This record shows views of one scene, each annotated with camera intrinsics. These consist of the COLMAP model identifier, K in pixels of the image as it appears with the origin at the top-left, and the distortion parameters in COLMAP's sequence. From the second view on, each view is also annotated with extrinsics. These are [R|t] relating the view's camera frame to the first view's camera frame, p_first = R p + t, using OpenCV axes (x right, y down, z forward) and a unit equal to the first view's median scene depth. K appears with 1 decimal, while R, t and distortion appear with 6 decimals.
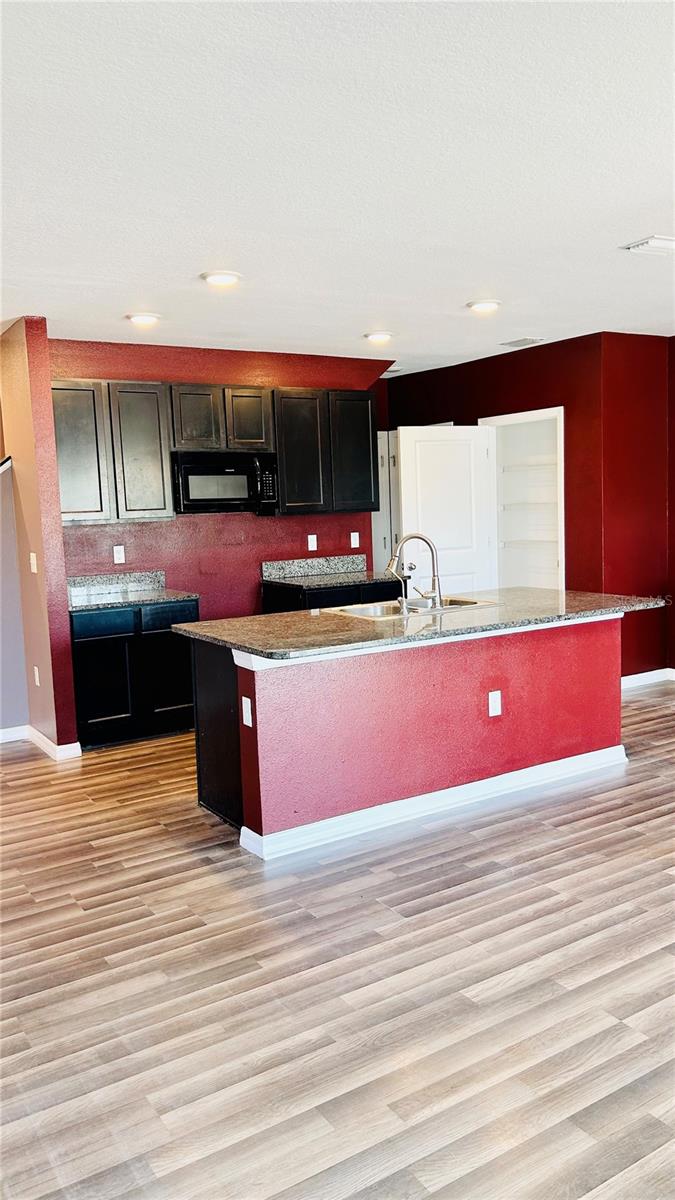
lens RADIAL K [[909.3, 0, 342.6], [0, 909.3, 603.9], [0, 0, 1]] dist [0.022845, -0.019380]
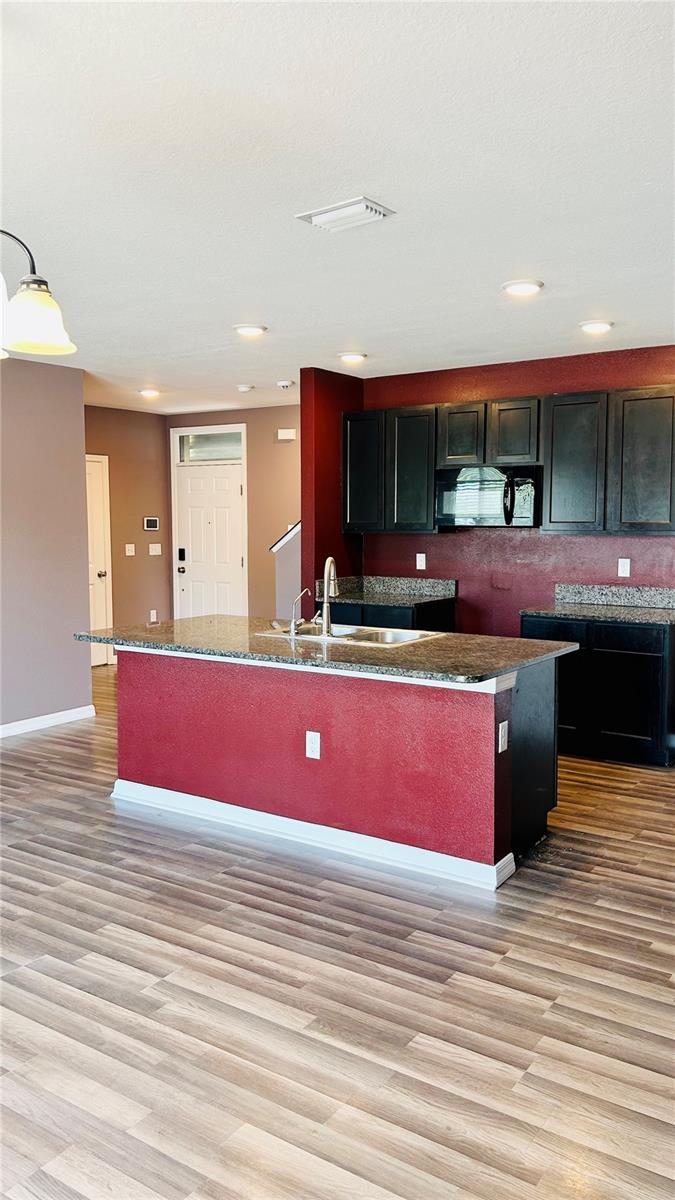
lens RADIAL K [[909.3, 0, 342.6], [0, 909.3, 596.7], [0, 0, 1]] dist [0.022845, -0.019380]
pose [[0.400831, 0.116862, -0.908668, 1.113967], [-0.121884, 0.989817, 0.073533, -0.123675], [0.908008, 0.081278, 0.410993, 0.704663]]
